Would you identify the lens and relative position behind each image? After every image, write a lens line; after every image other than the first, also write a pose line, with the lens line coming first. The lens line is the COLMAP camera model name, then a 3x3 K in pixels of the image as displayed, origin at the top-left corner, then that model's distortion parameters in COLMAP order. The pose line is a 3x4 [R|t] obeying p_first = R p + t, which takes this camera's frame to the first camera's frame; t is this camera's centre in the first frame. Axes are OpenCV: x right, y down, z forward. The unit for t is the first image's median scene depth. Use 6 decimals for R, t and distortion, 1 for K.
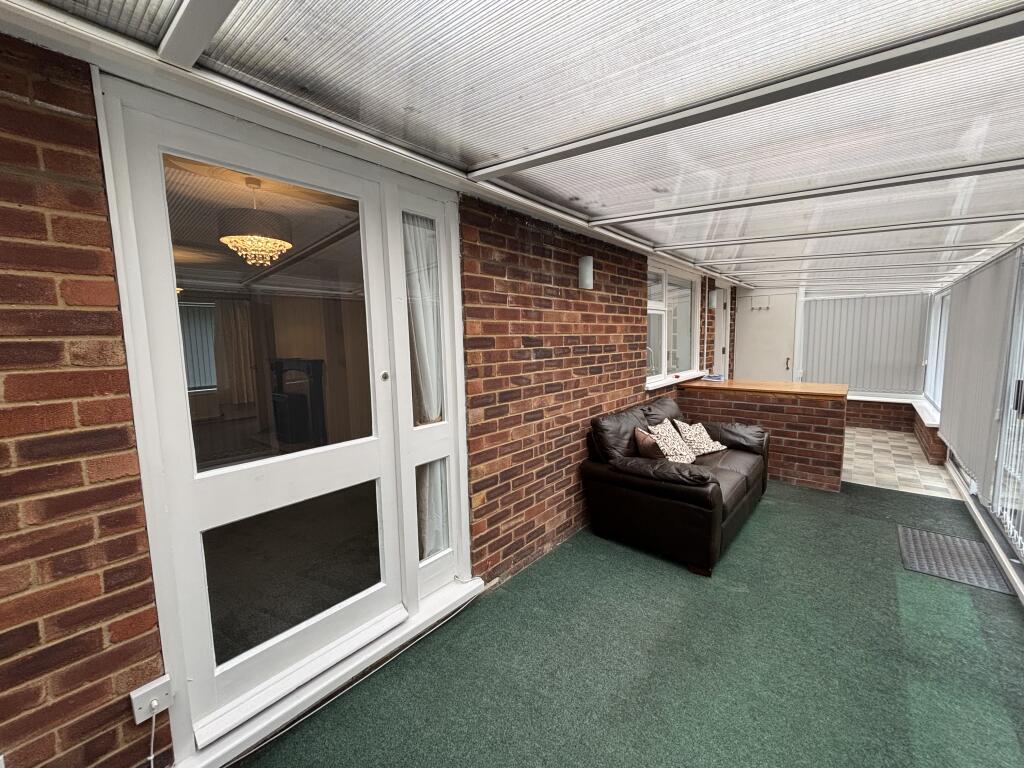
lens RADIAL K [[413.7, 0, 510.2], [0, 413.7, 382.4], [0, 0, 1]] dist [0.000425, 0.000087]
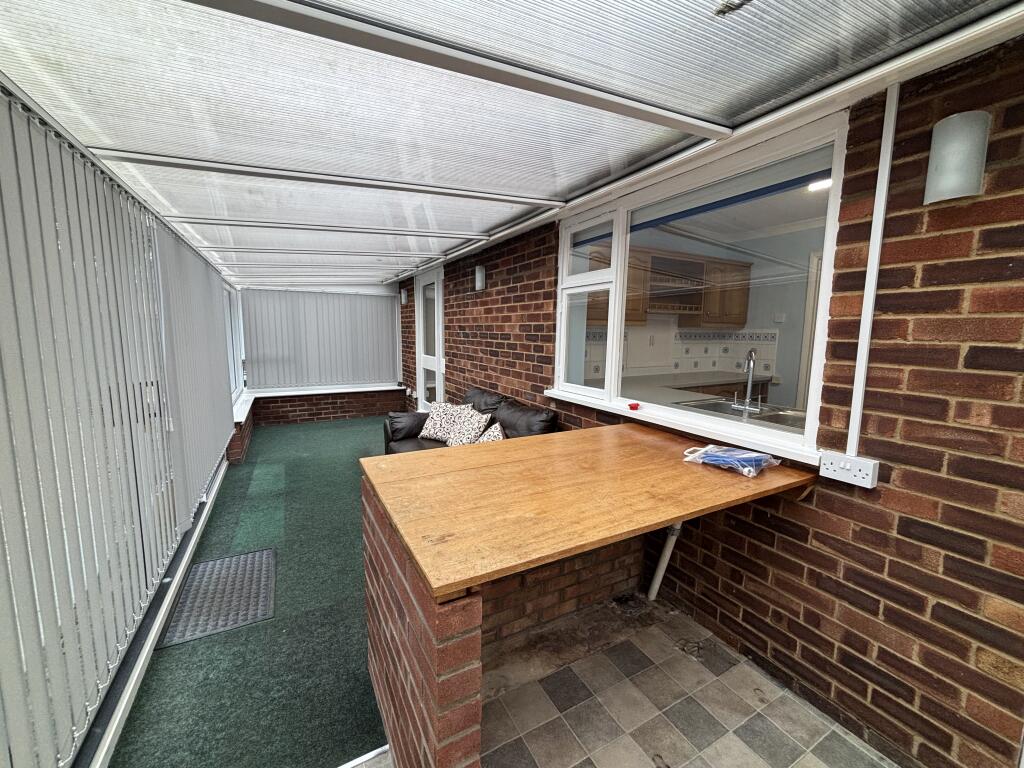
lens RADIAL K [[413.7, 0, 510.2], [0, 413.7, 382.4], [0, 0, 1]] dist [0.000425, 0.000087]
pose [[-0.361033, 0.130828, -0.923331, 1.297127], [-0.106385, 0.977869, 0.180153, -0.166580], [0.926465, 0.163270, -0.339125, 1.443083]]
